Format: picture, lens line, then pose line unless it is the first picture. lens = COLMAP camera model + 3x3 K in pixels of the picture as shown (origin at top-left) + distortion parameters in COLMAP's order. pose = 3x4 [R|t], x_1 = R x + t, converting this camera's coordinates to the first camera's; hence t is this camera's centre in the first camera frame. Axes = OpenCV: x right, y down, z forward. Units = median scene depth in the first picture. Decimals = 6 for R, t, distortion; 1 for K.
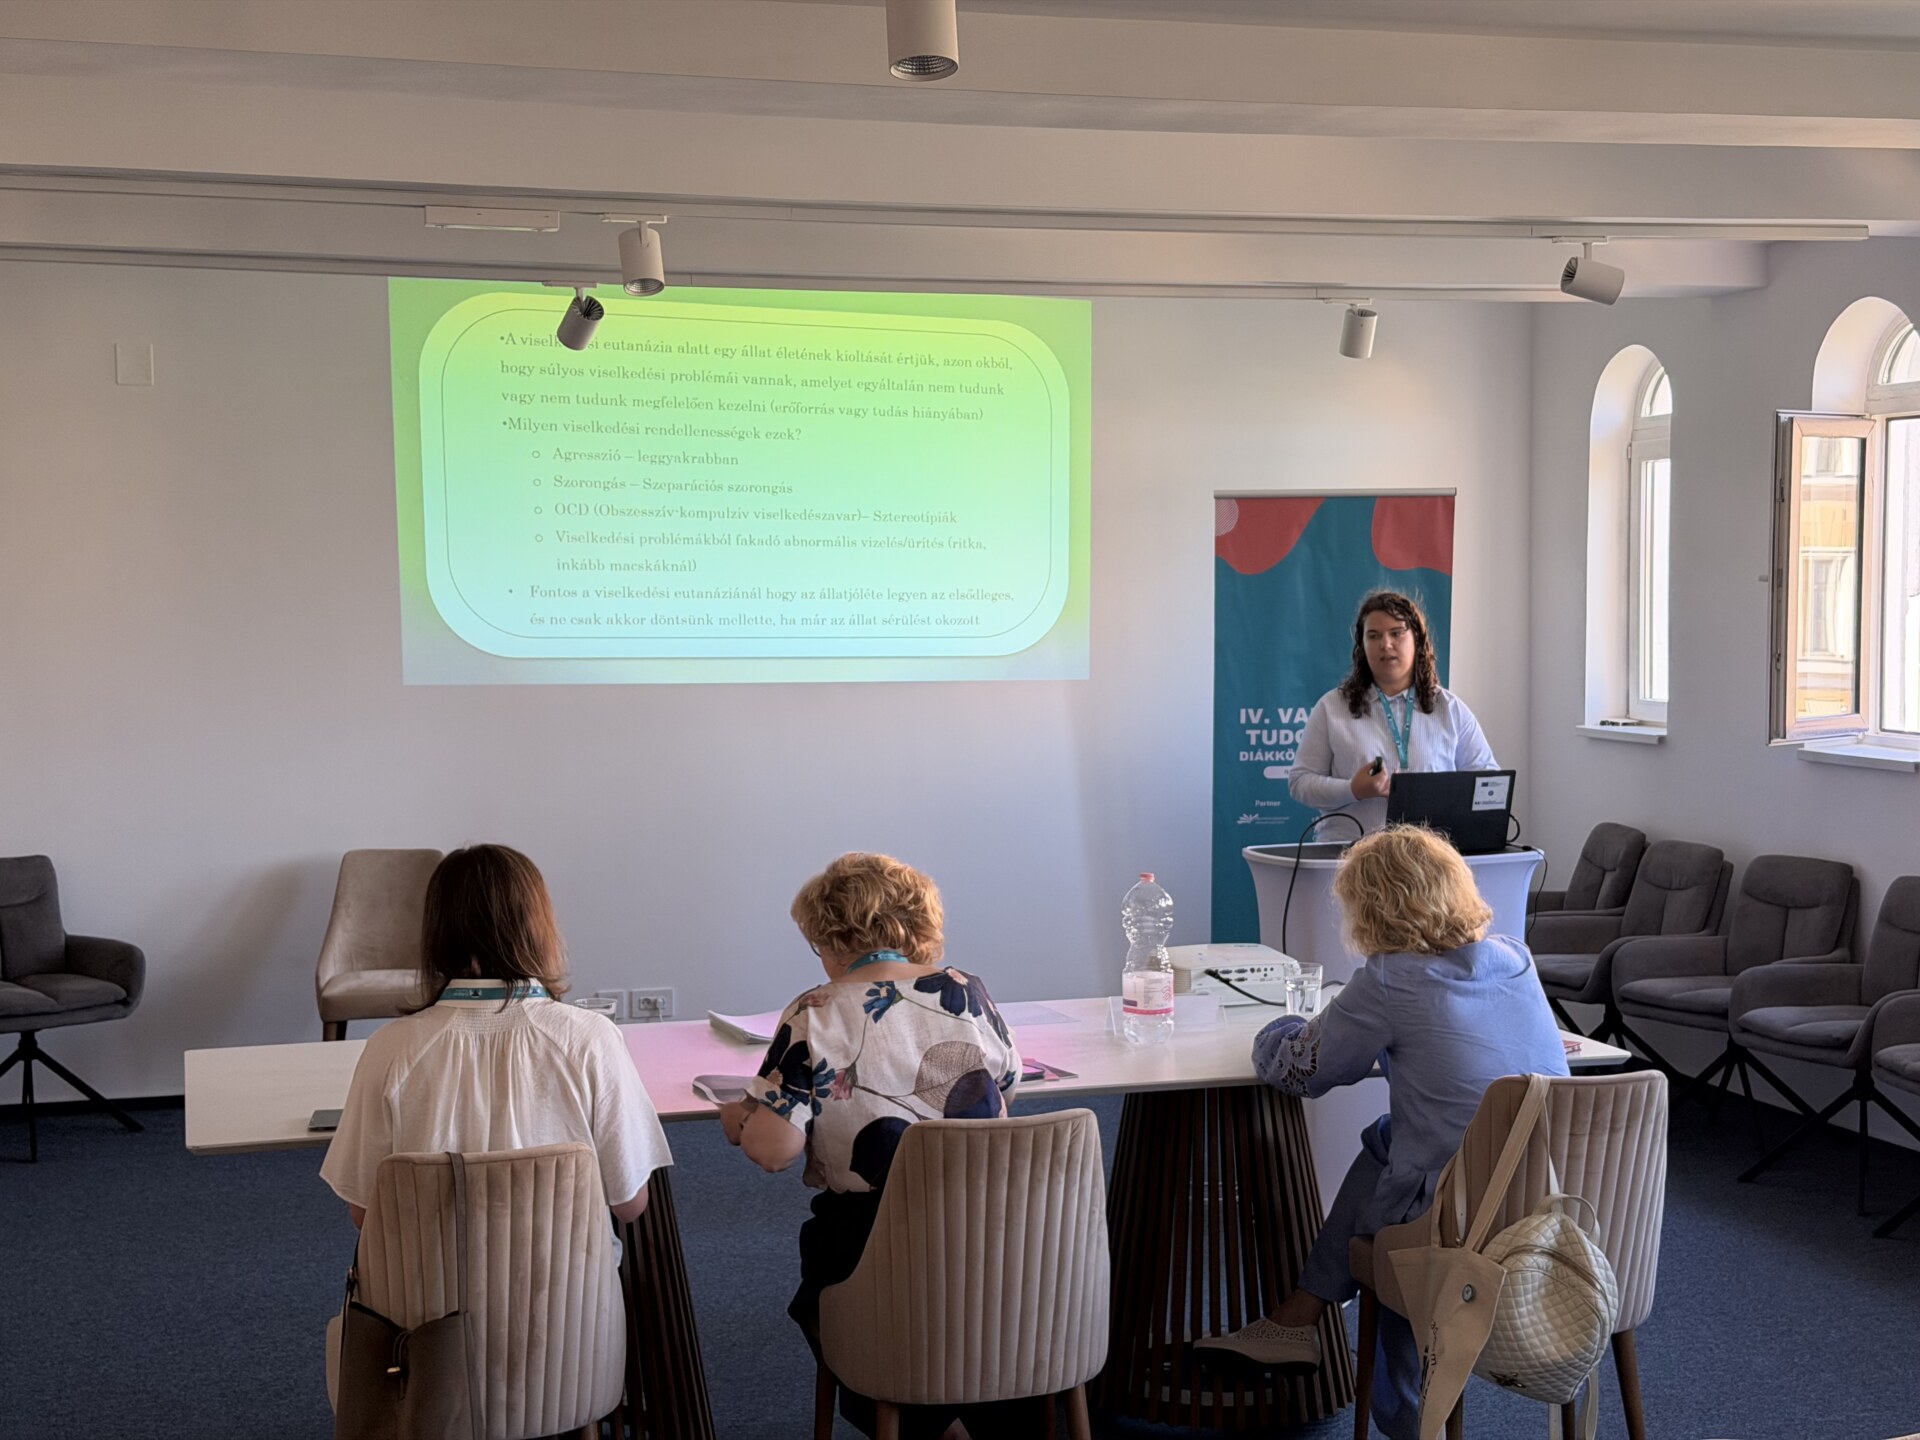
lens RADIAL K [[2686.0, 0, 948.9], [0, 2686.0, 714.9], [0, 0, 1]] dist [0.164509, 0.000000]
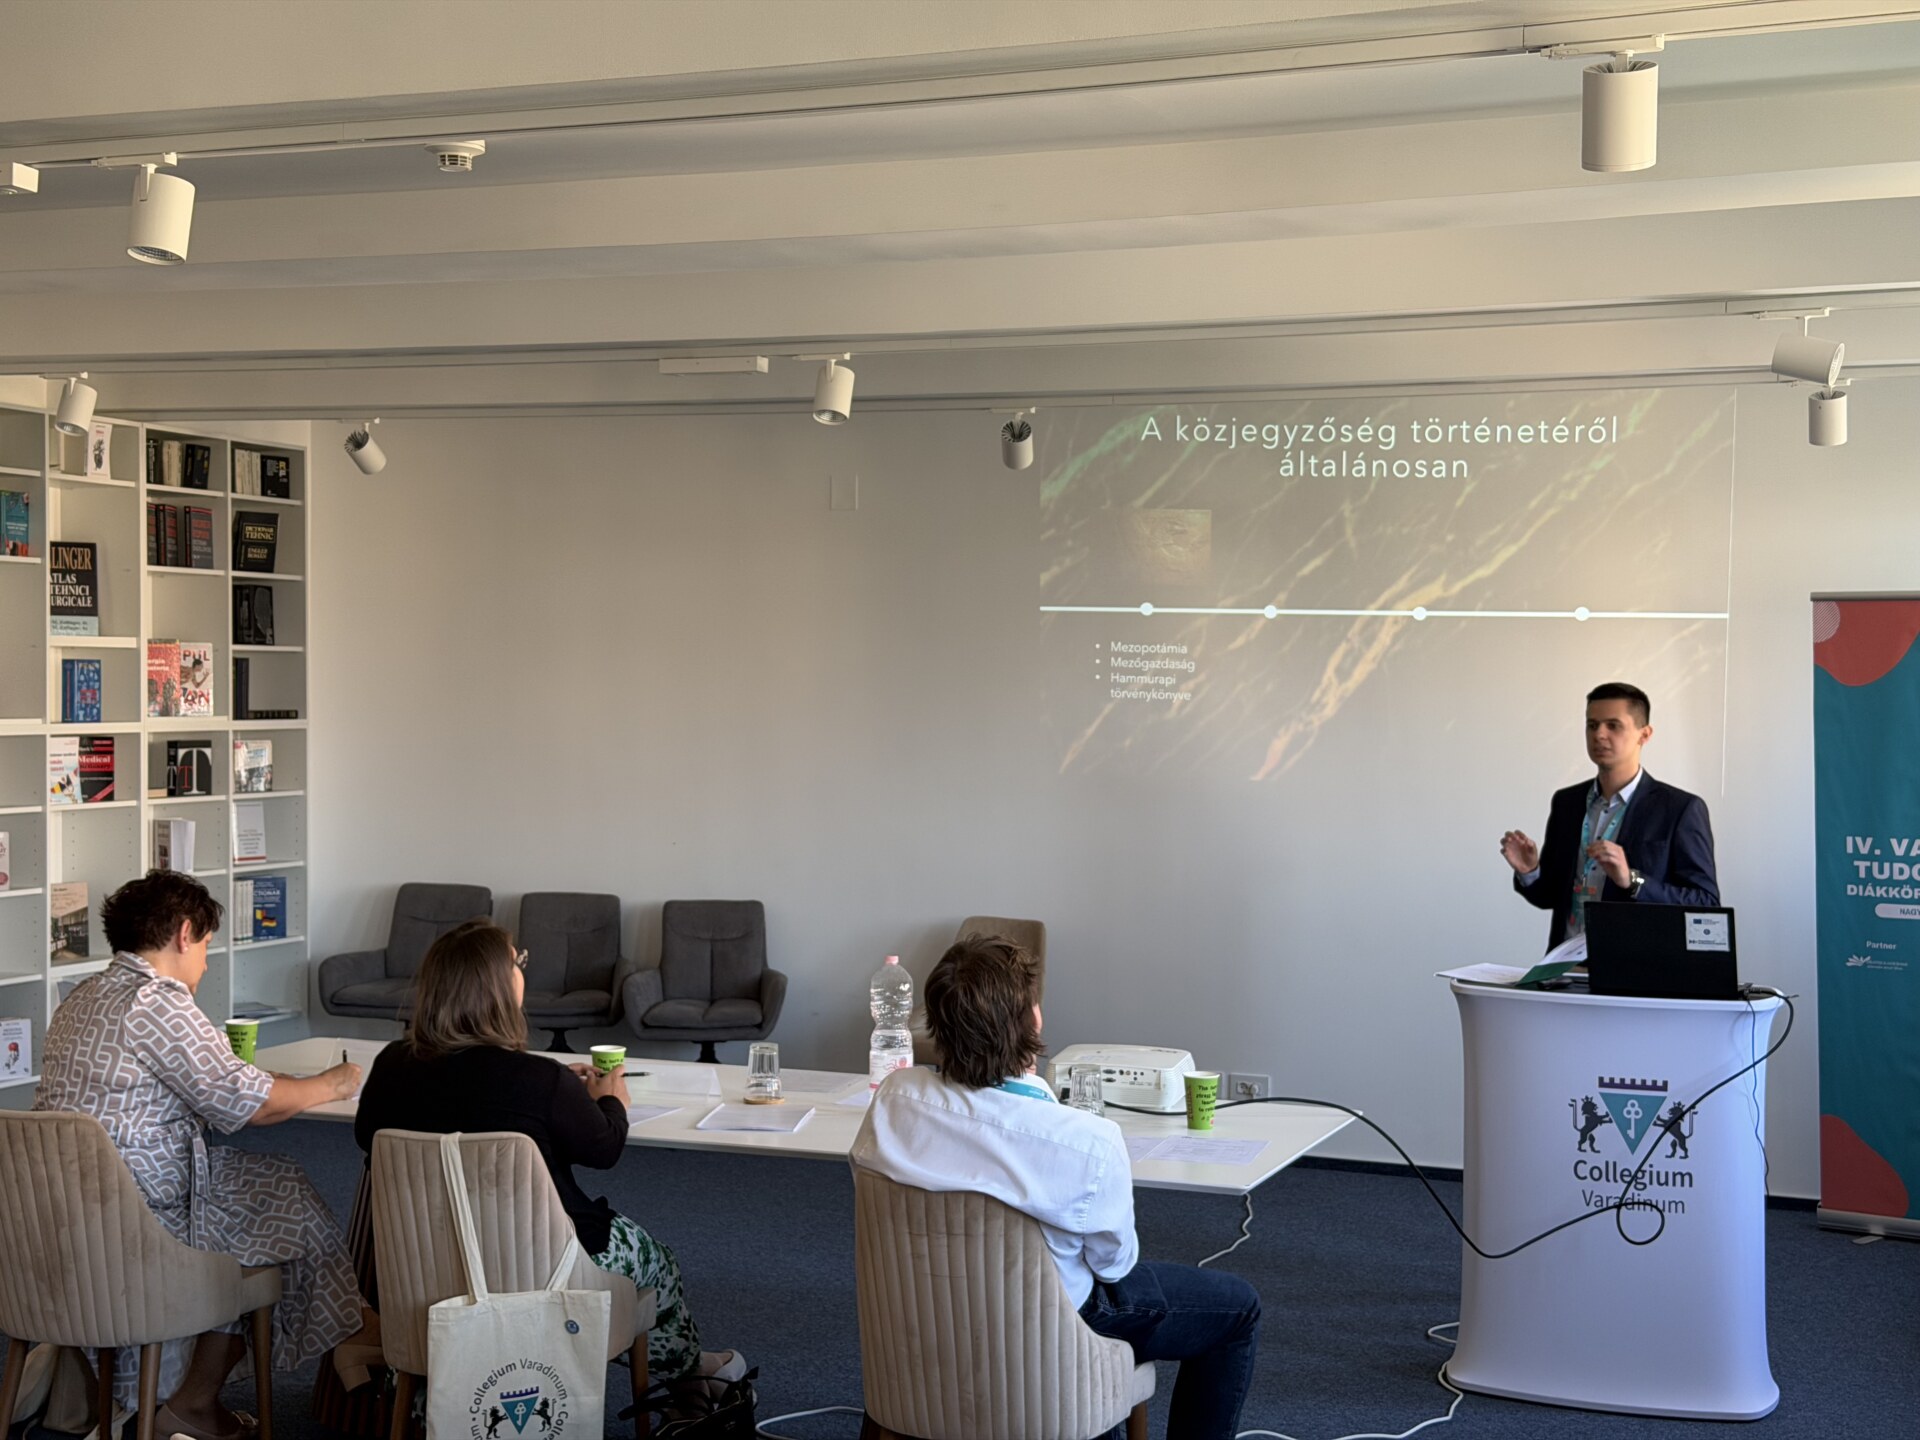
lens RADIAL K [[2686.0, 0, 907.5], [0, 2686.0, 698.7], [0, 0, 1]] dist [0.164509, 0.000000]
pose [[0.796989, 0.024179, -0.603509, 0.450446], [-0.049663, 0.998438, -0.025583, -0.010012], [0.601948, 0.050361, 0.796946, 0.100584]]
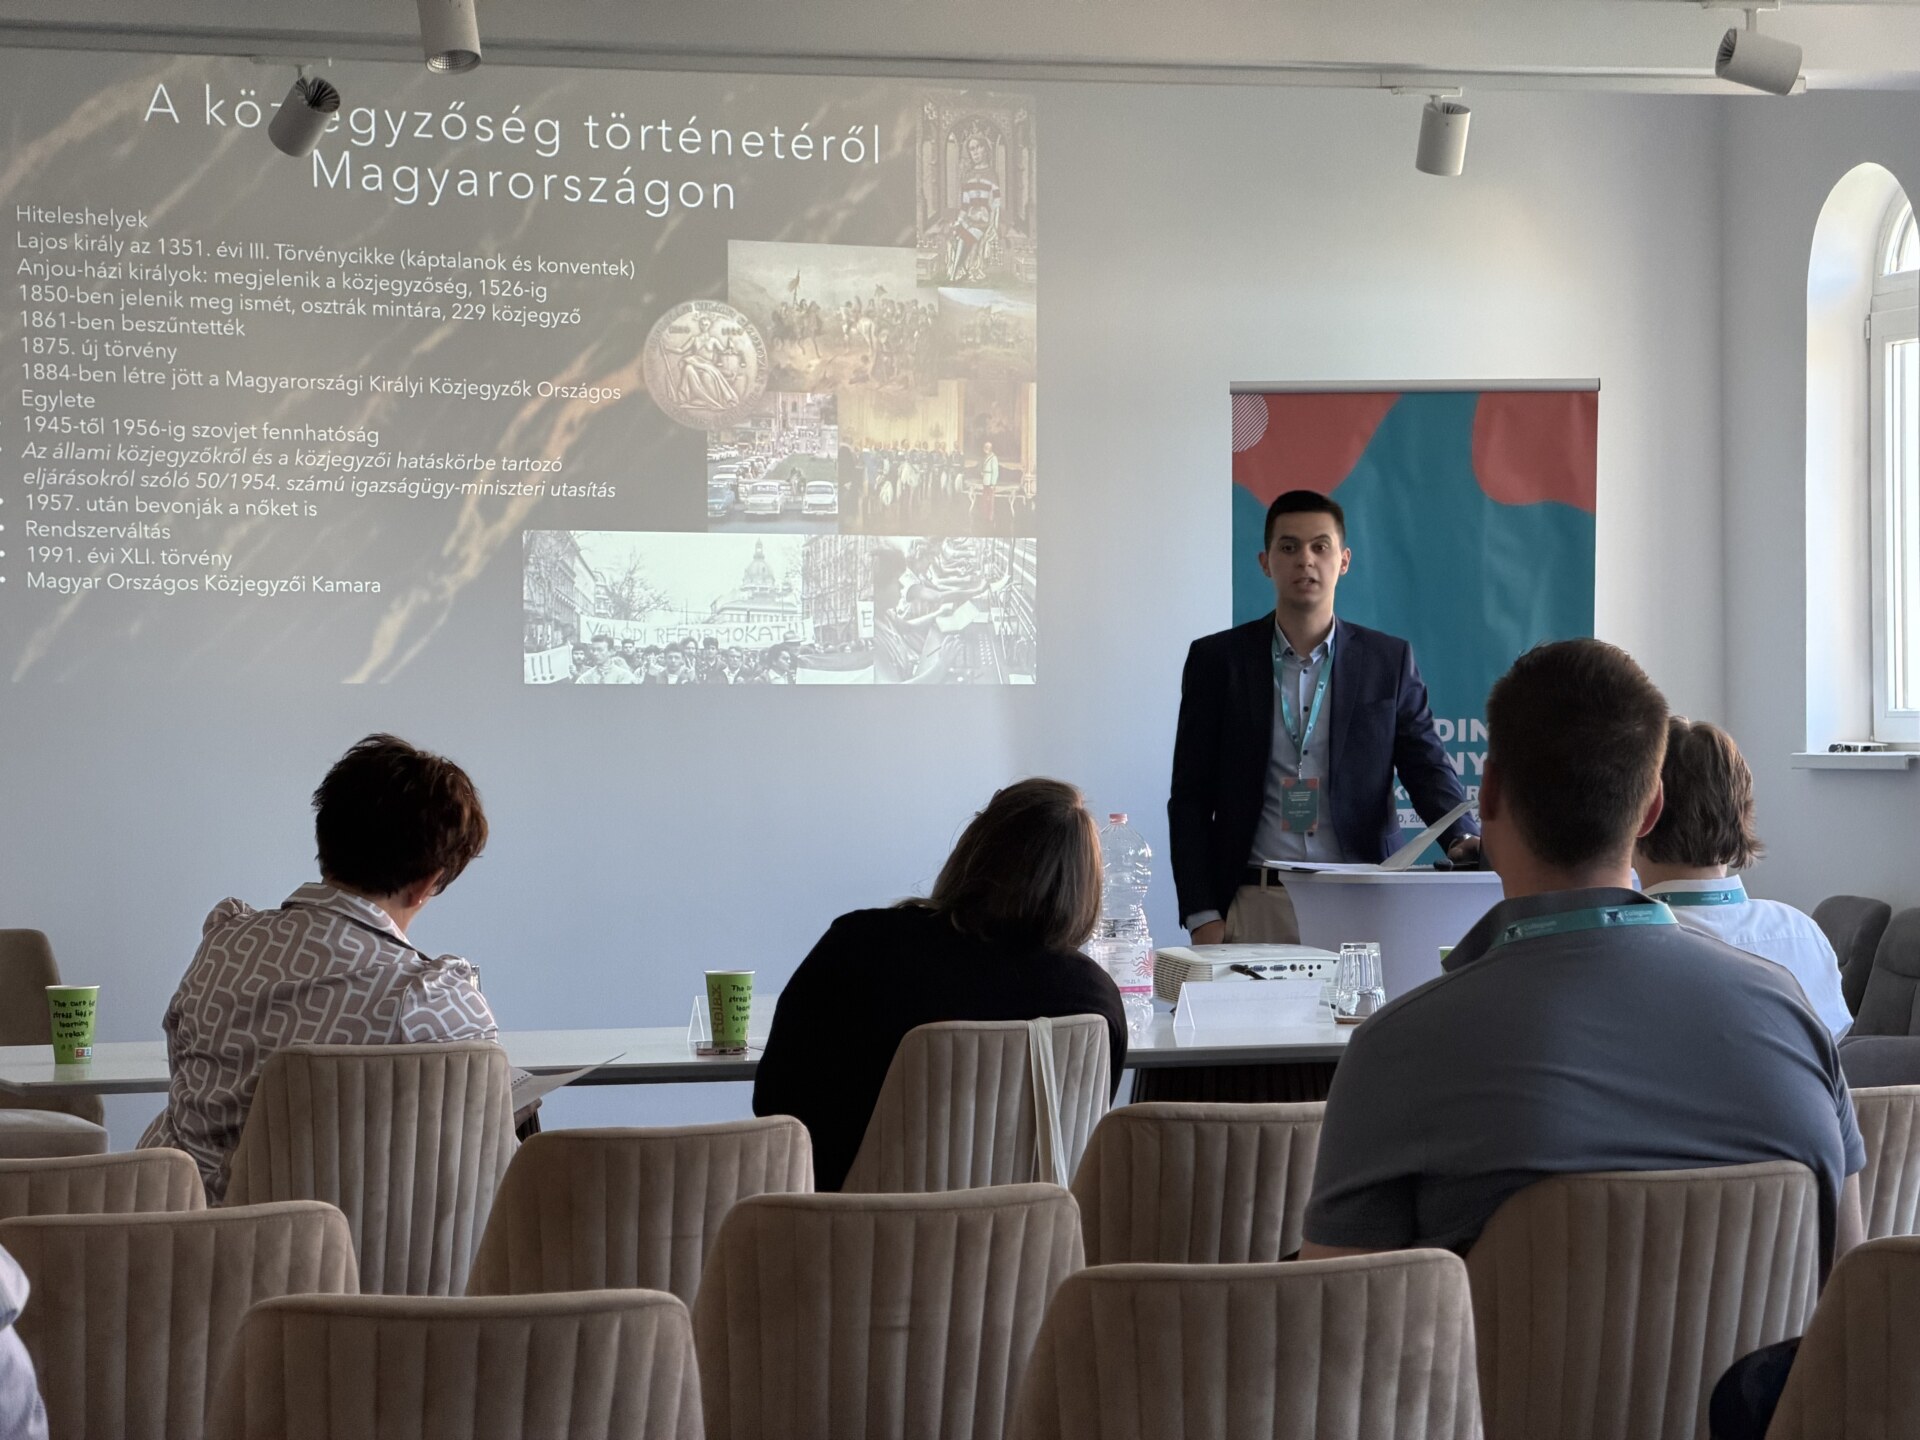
lens RADIAL K [[5773.9, 0, 965.8], [0, 5773.9, 719.1], [0, 0, 1]] dist [0.379704, 0.000000]
pose [[0.998440, -0.002083, 0.055804, -0.047848], [0.004728, 0.998869, -0.047302, 0.070168], [-0.055643, 0.047492, 0.997321, -0.424454]]
